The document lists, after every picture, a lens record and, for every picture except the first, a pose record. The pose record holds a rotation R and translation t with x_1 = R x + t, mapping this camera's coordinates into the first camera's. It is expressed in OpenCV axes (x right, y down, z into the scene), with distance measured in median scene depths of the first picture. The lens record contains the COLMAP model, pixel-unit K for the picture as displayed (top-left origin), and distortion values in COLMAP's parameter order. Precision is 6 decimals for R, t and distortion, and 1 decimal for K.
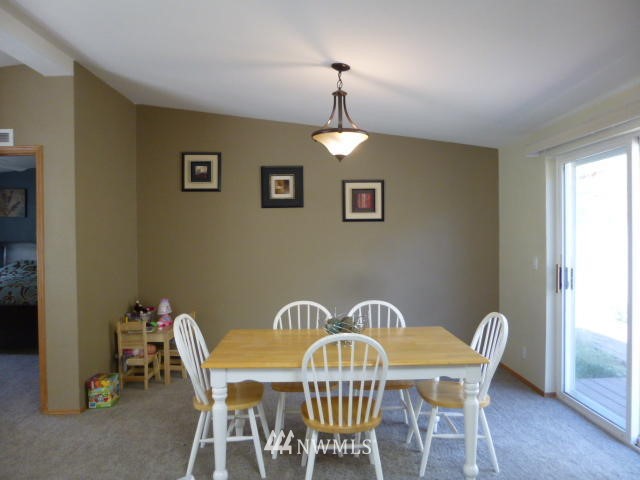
lens RADIAL K [[481.5, 0, 321.0], [0, 481.5, 239.6], [0, 0, 1]] dist [-0.061982, 0.044318]
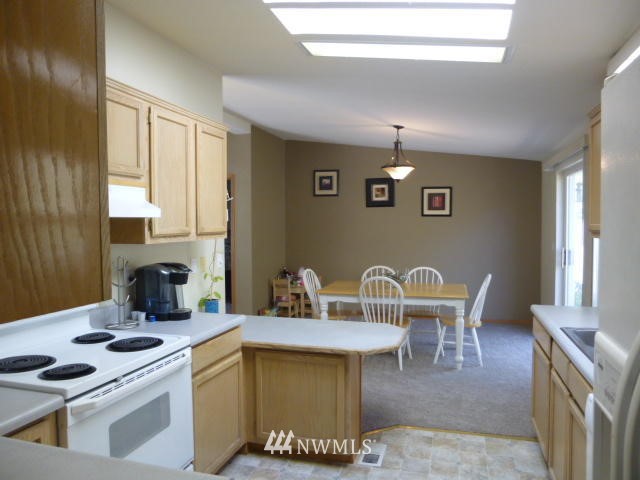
lens RADIAL K [[481.5, 0, 315.7], [0, 481.5, 238.7], [0, 0, 1]] dist [-0.061982, 0.044318]
pose [[0.953502, 0.013098, -0.301102, 0.176613], [-0.007354, 0.999769, 0.020202, 0.001504], [0.301297, -0.017049, 0.953378, -0.451790]]
